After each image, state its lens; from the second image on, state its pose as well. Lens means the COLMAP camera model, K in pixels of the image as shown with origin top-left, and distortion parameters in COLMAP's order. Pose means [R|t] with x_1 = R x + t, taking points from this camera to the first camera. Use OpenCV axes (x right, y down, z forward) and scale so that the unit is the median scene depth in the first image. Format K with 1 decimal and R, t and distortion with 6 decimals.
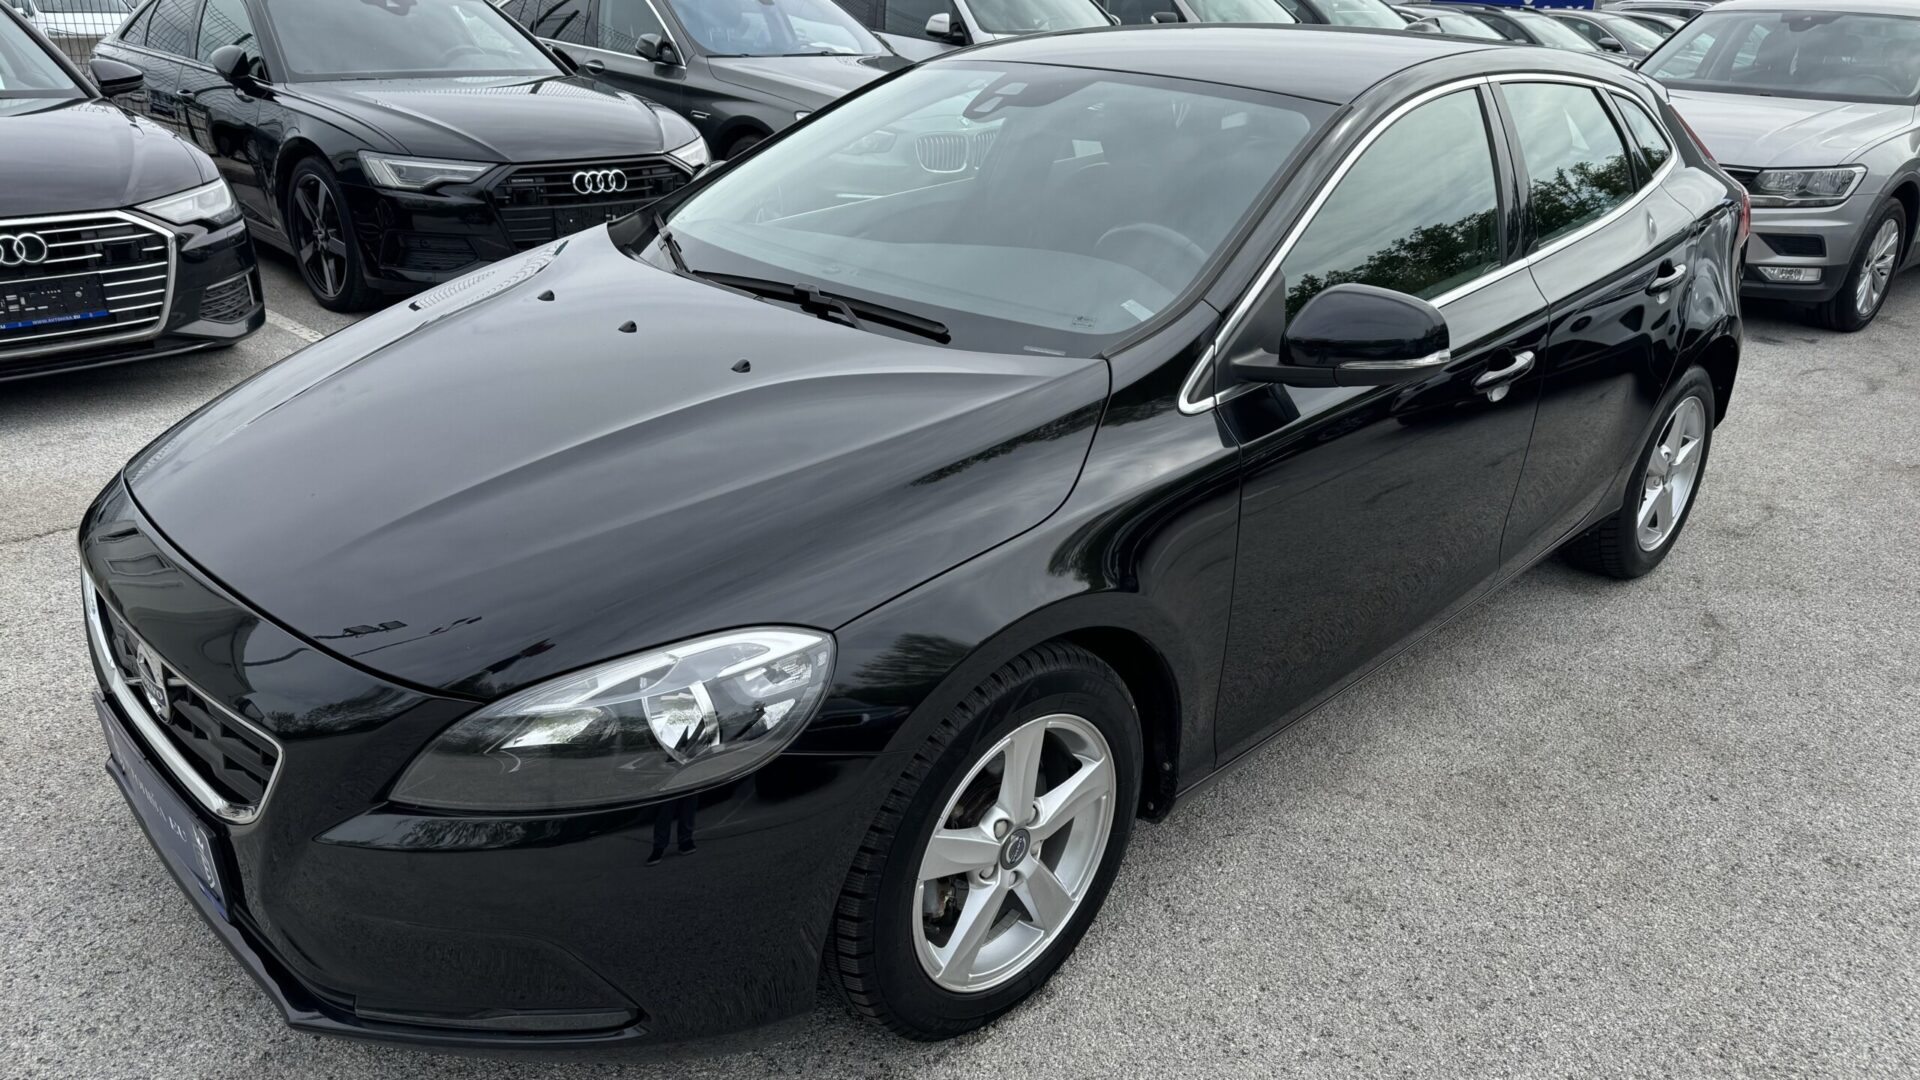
lens RADIAL K [[1358.7, 0, 965.5], [0, 1358.7, 539.4], [0, 0, 1]] dist [0.055368, -0.065287]
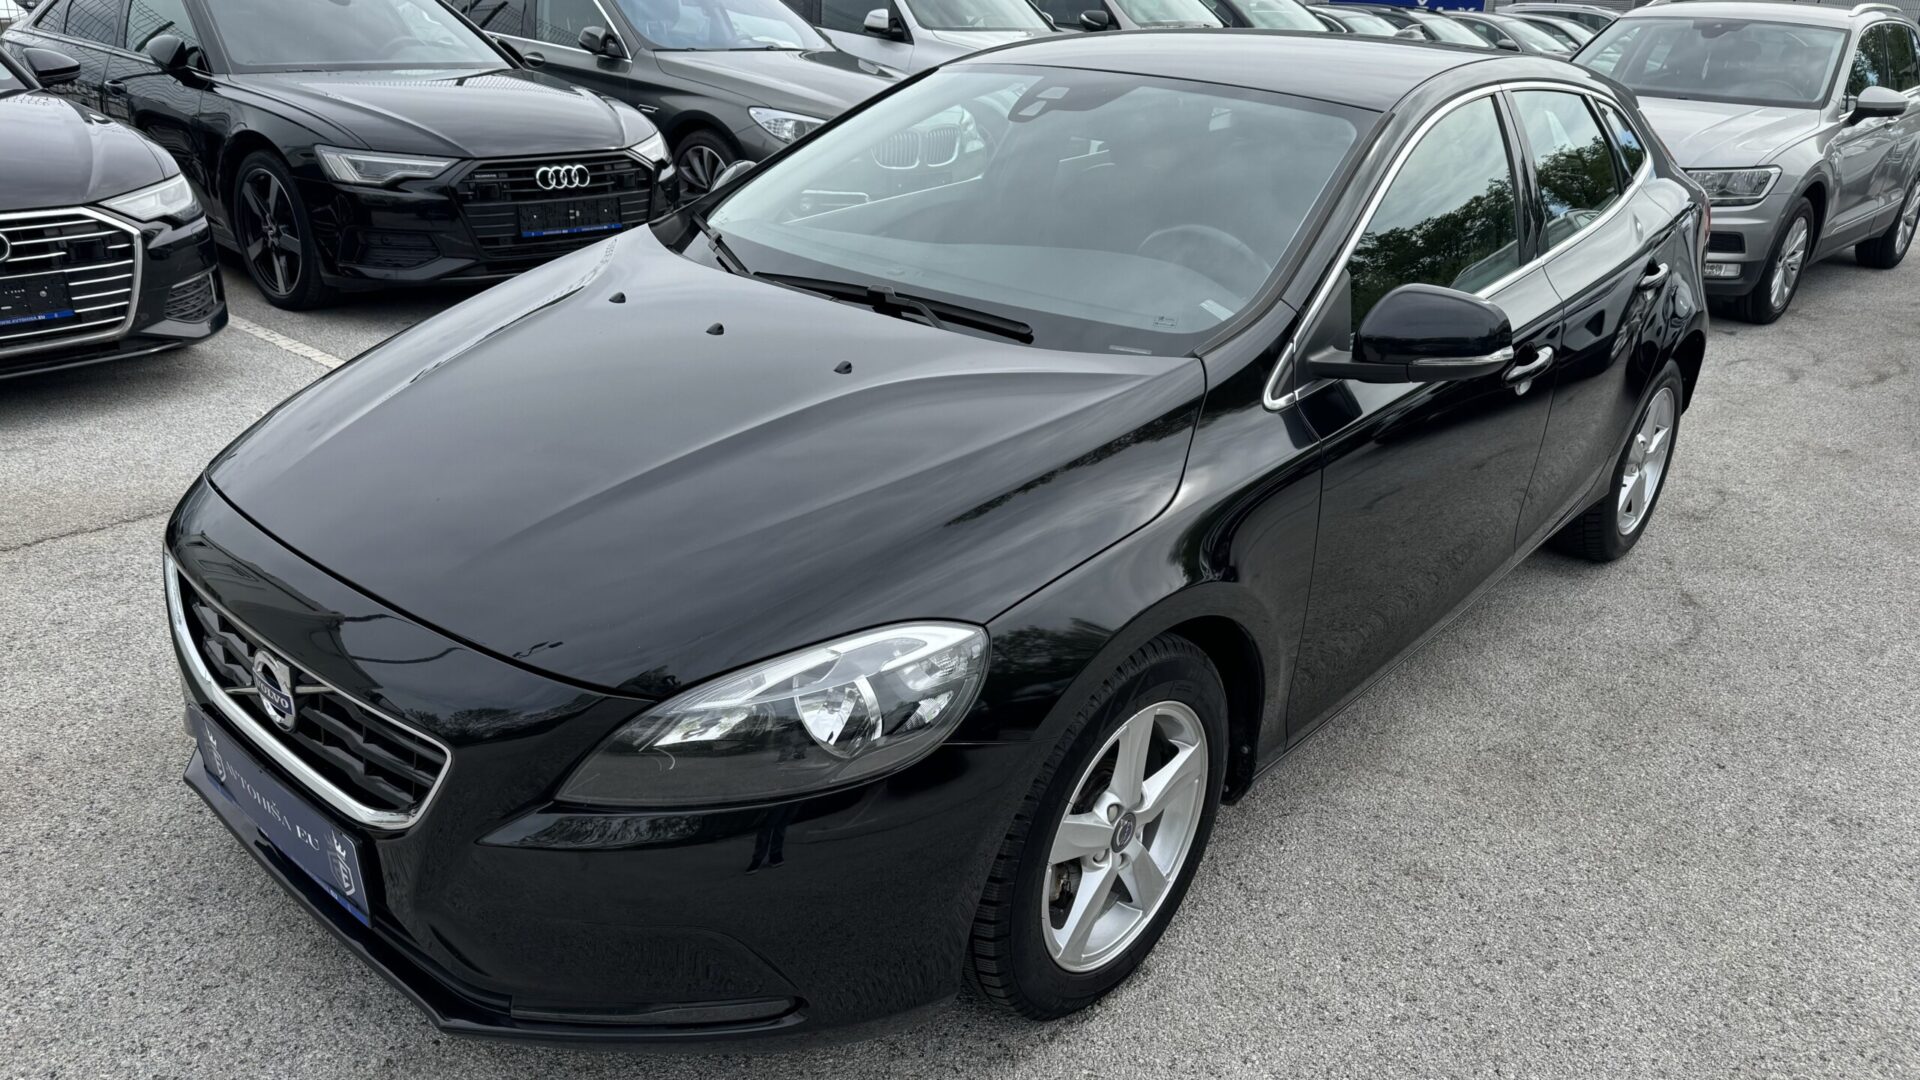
lens RADIAL K [[1358.7, 0, 965.5], [0, 1358.7, 539.4], [0, 0, 1]] dist [0.055368, -0.065287]
pose [[0.997131, -0.015753, 0.074040, -0.116543], [0.015407, 0.999868, 0.005243, -0.001806], [-0.074113, -0.004088, 0.997241, -0.016925]]
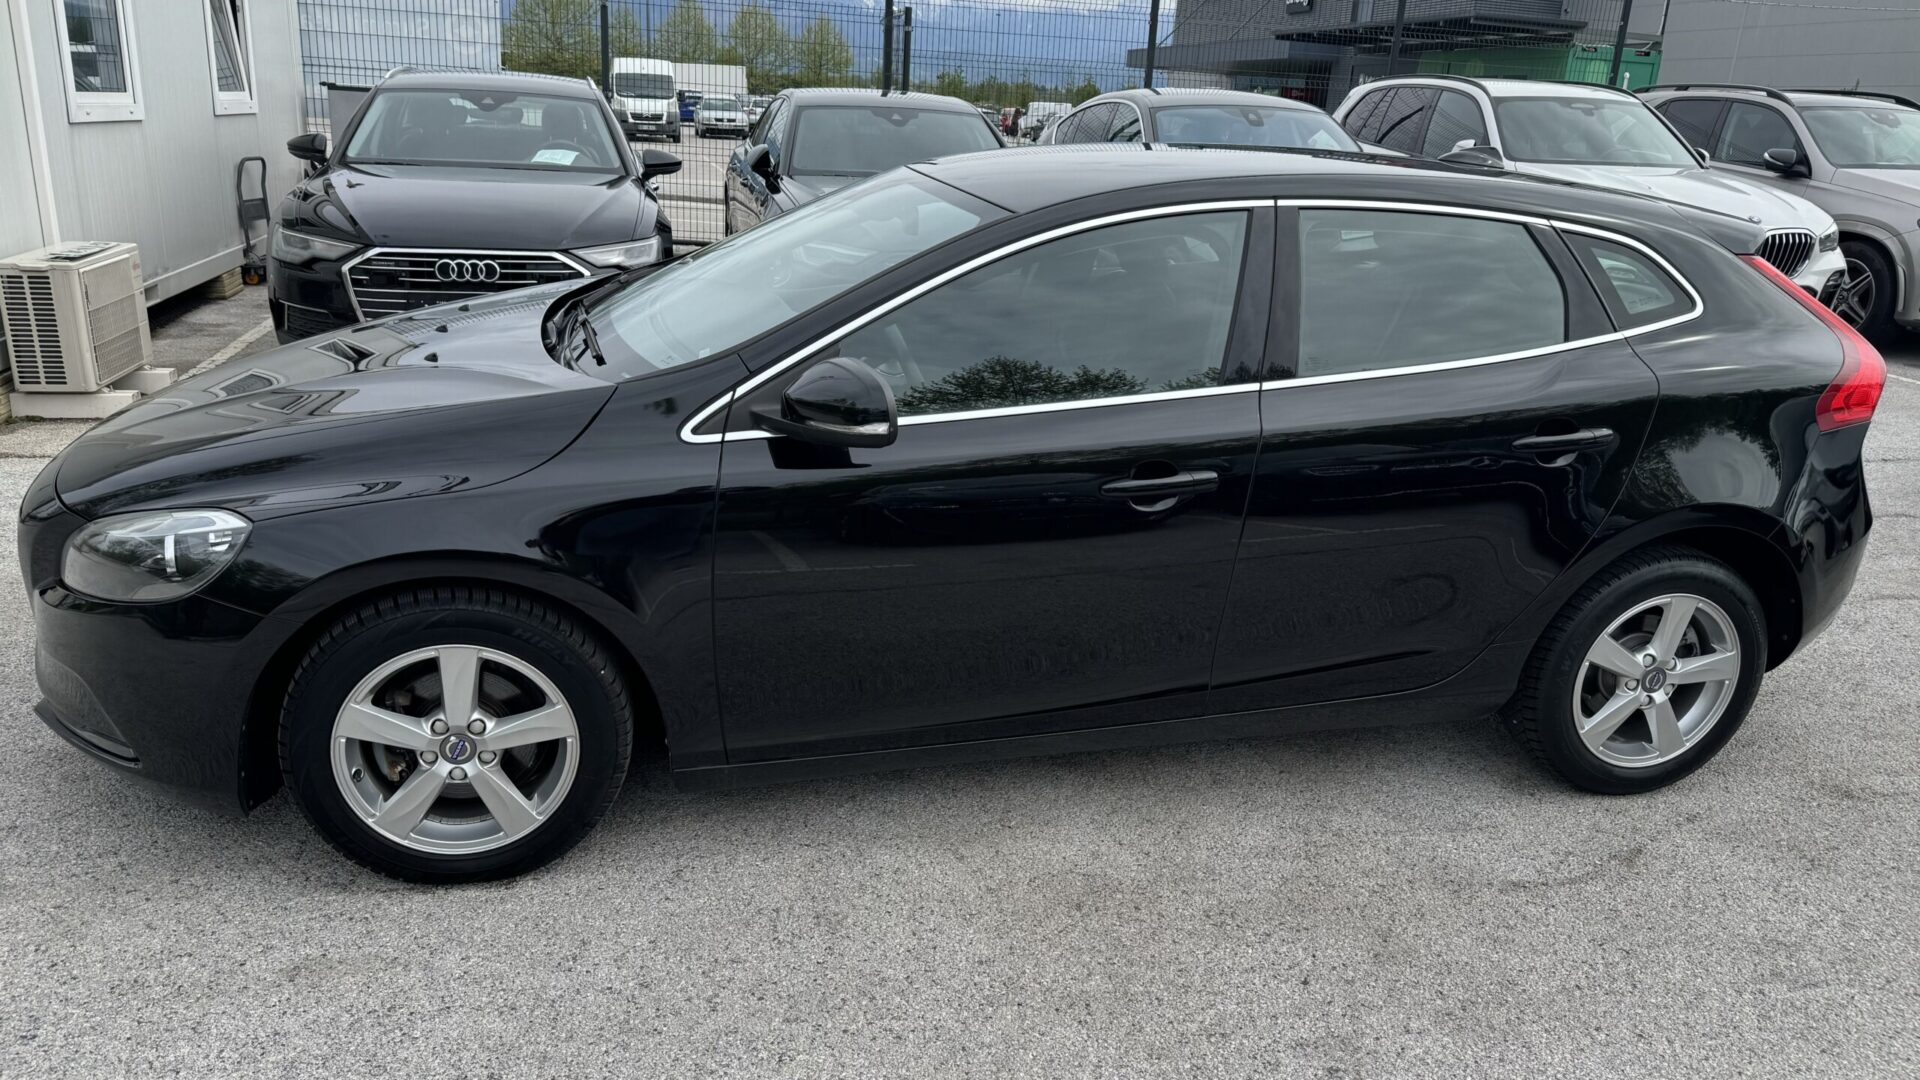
lens RADIAL K [[1358.7, 0, 965.5], [0, 1358.7, 539.4], [0, 0, 1]] dist [0.055368, -0.065287]
pose [[0.847800, 0.179799, -0.498907, 0.762296], [-0.219734, 0.975314, -0.021908, -0.028072], [0.482652, 0.128201, 0.866379, 0.069287]]
